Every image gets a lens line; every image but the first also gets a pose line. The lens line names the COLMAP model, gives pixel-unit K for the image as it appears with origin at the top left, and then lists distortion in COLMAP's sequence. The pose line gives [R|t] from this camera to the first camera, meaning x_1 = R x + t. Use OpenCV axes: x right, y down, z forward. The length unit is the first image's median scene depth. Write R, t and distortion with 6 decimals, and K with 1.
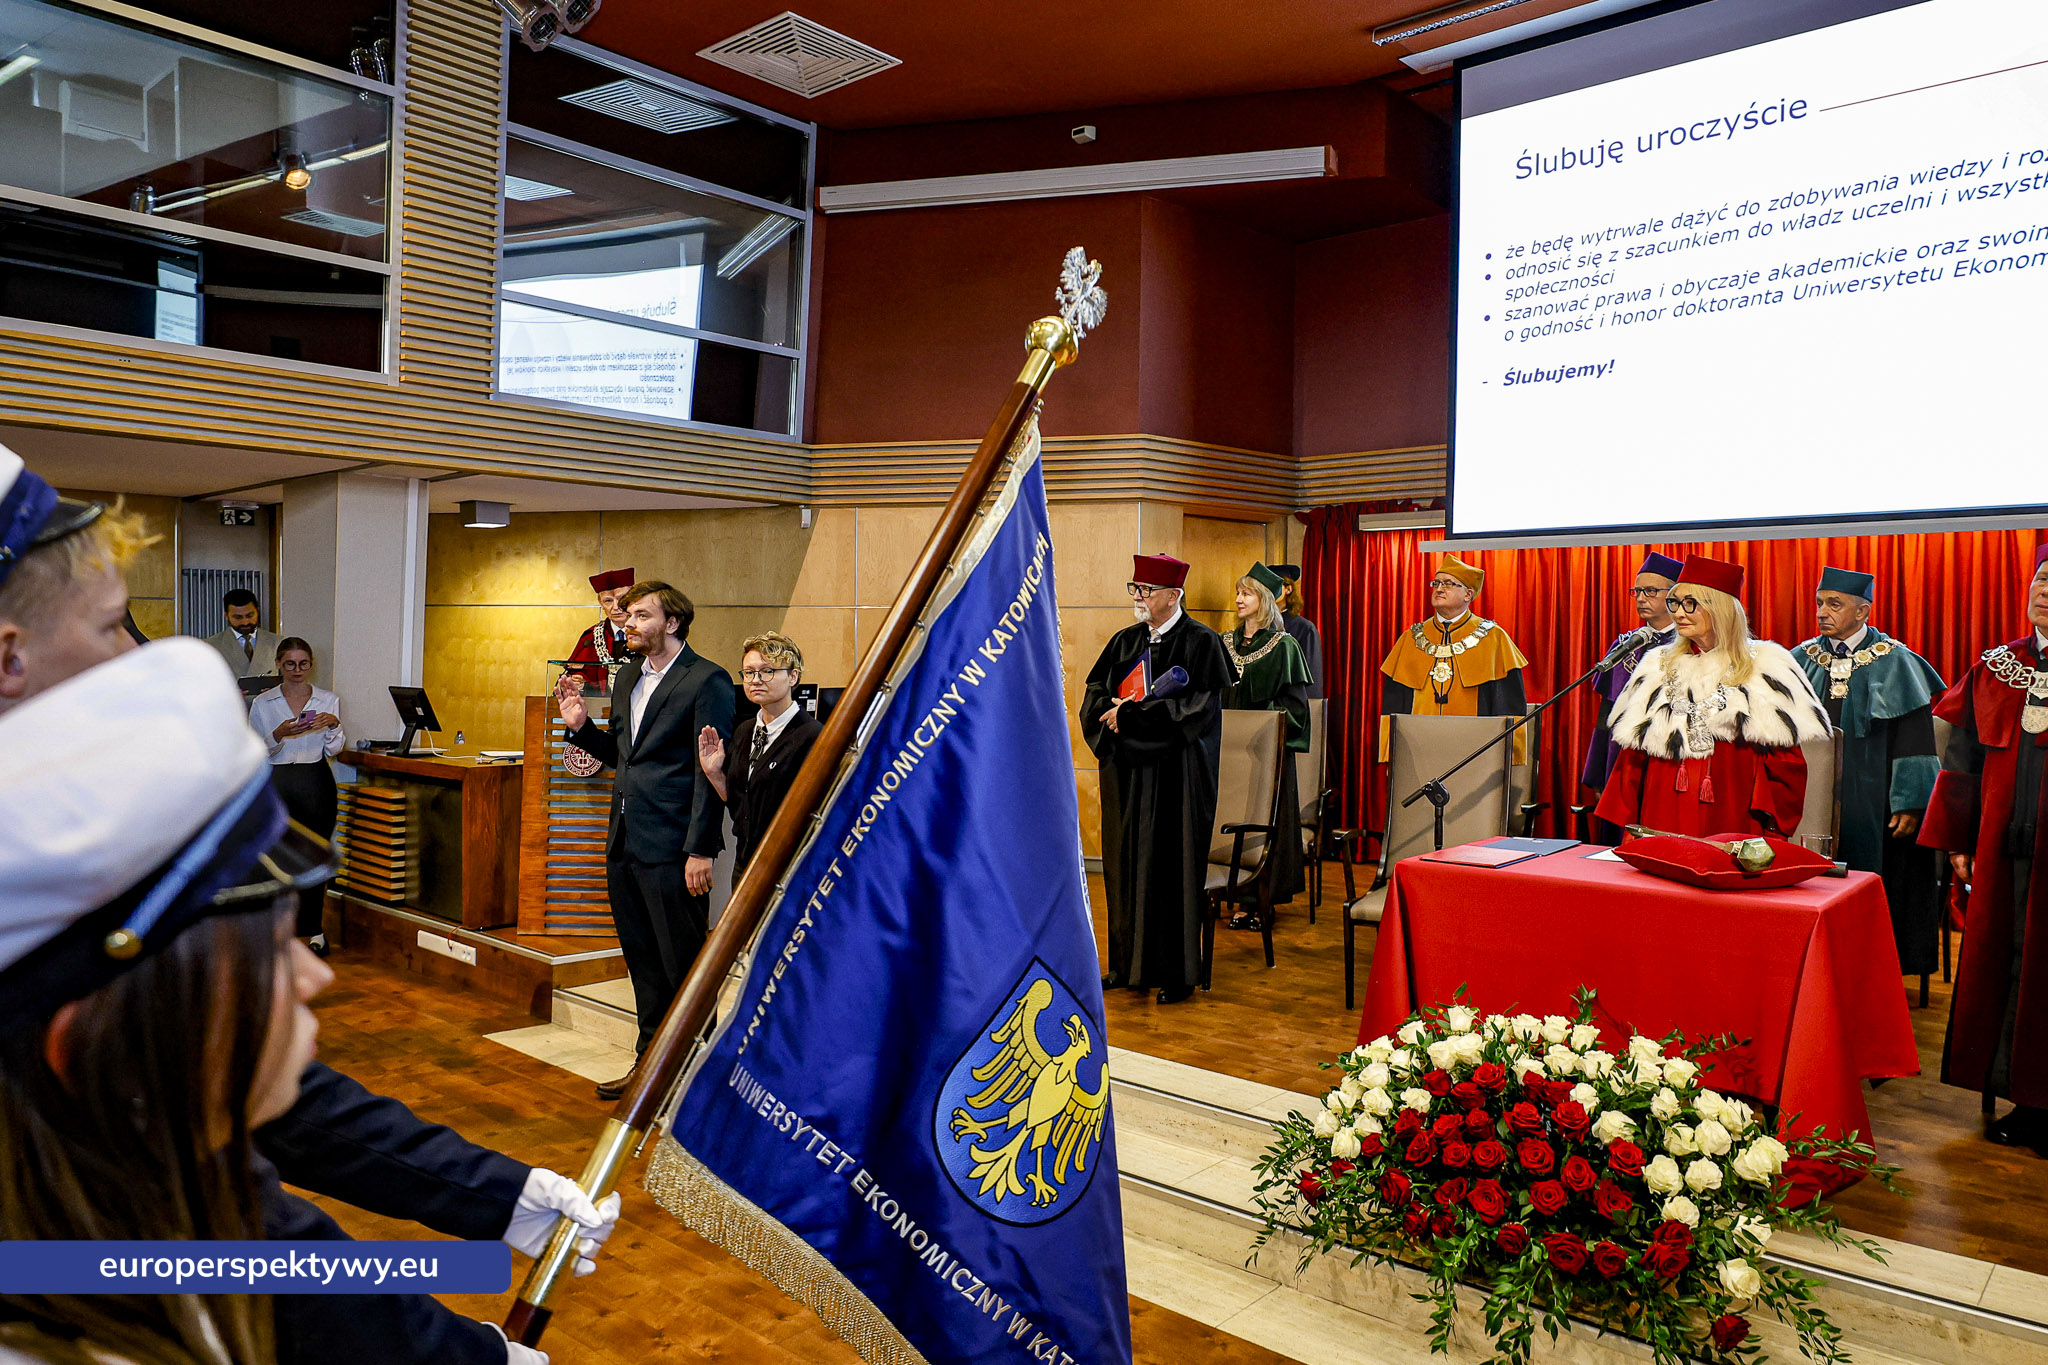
lens RADIAL K [[1387.3, 0, 1048.3], [0, 1387.3, 682.8], [0, 0, 1]] dist [-0.001781, 0.004415]
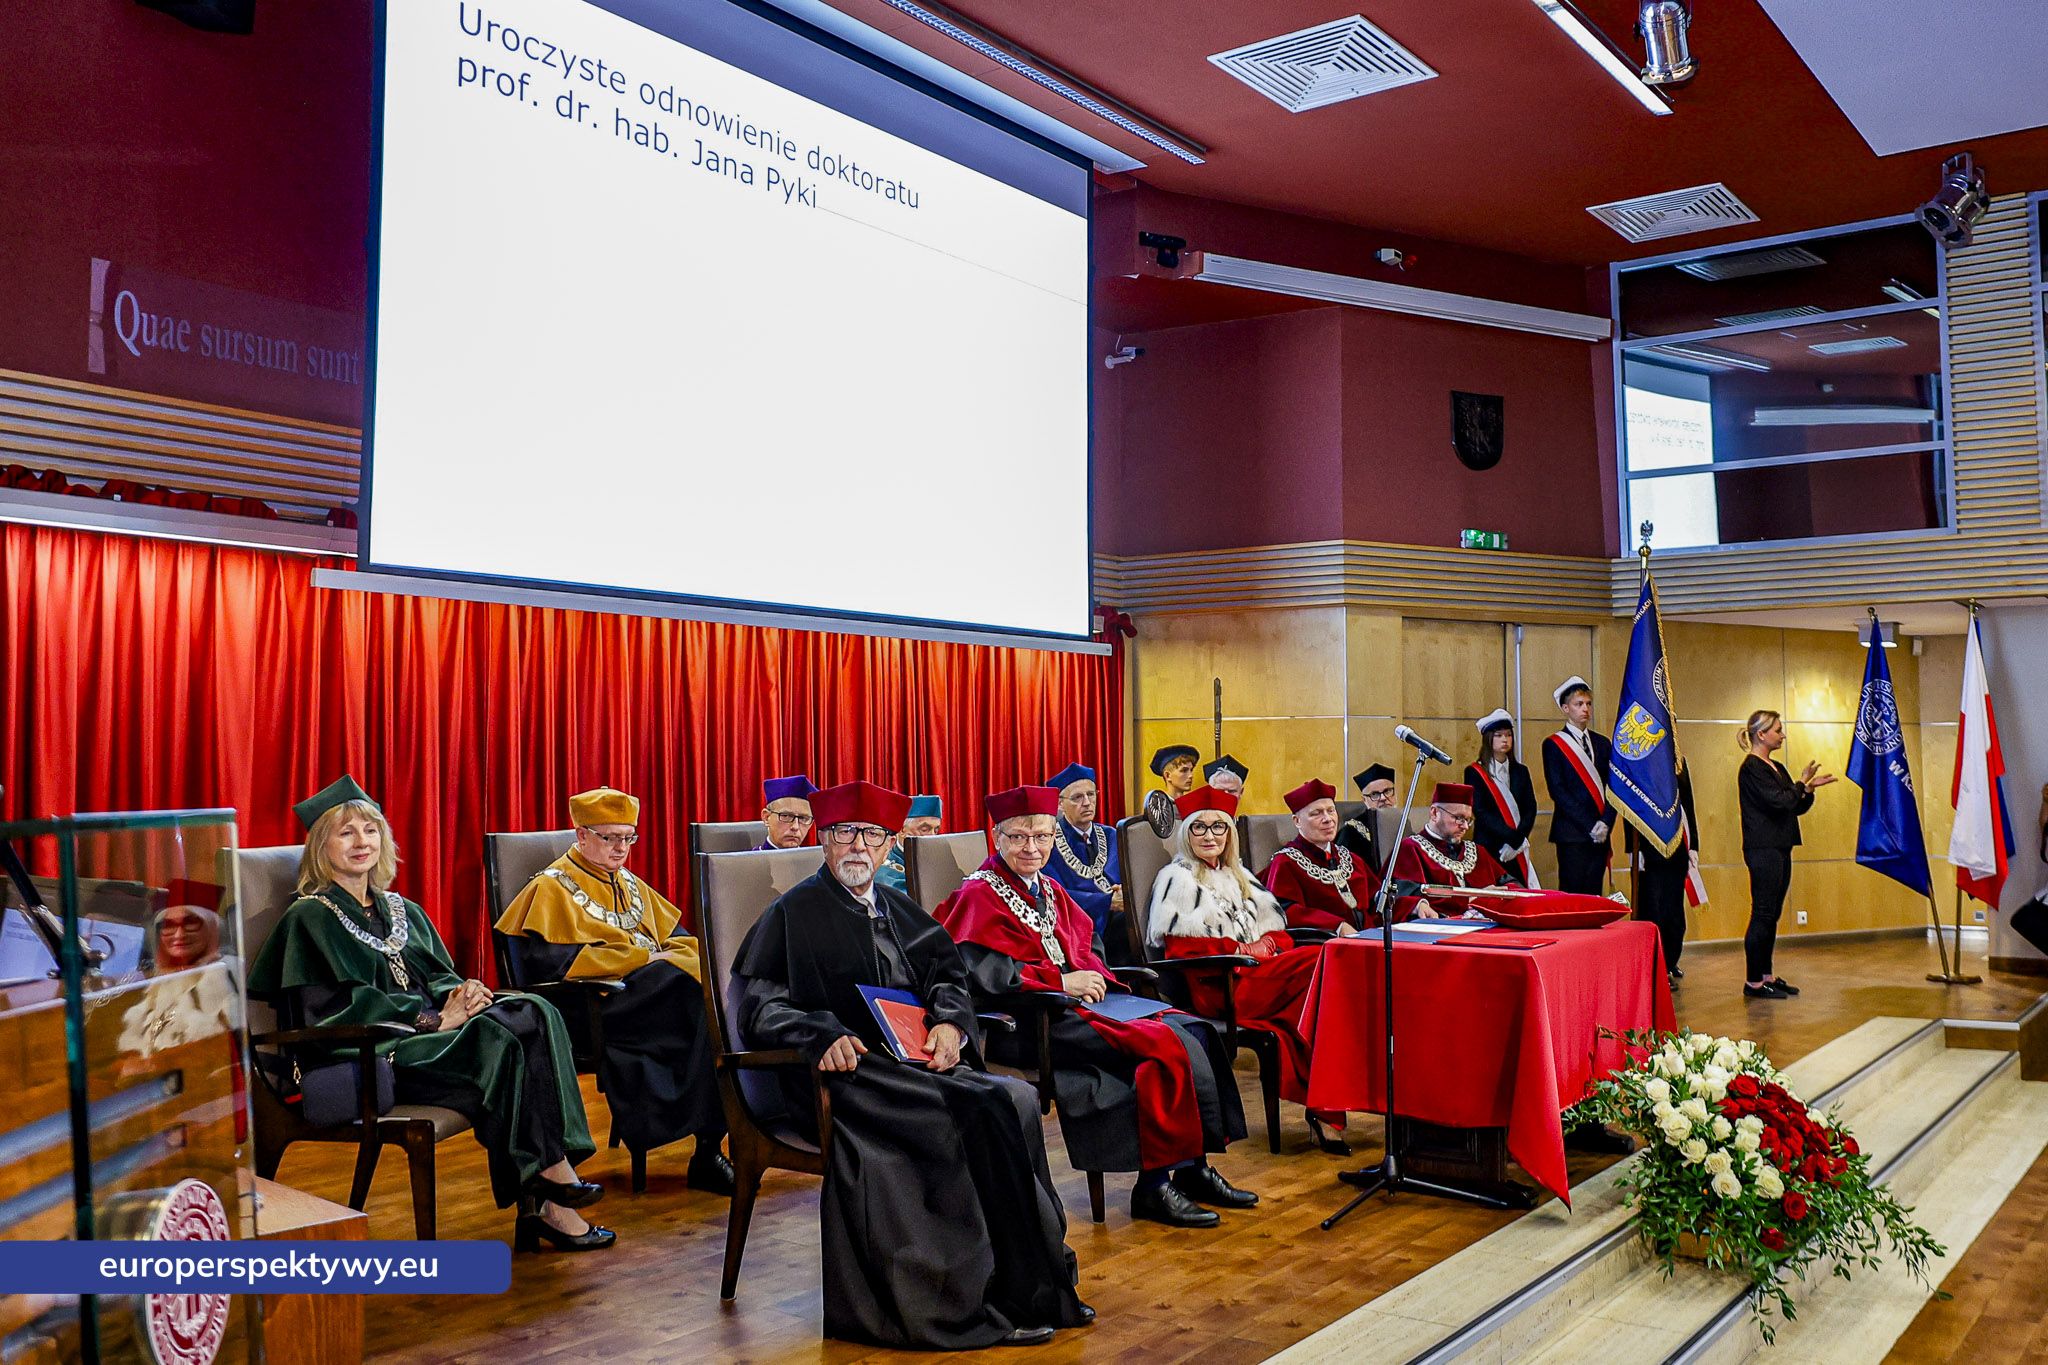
lens RADIAL K [[1728.0, 0, 1198.2], [0, 1728.0, 665.4], [0, 0, 1]] dist [0.006835, -0.000271]
pose [[-0.132737, 0.047179, 0.990028, -0.611078], [0.027705, 0.998653, -0.043876, -0.021985], [-0.990764, 0.021605, -0.133865, 0.878489]]
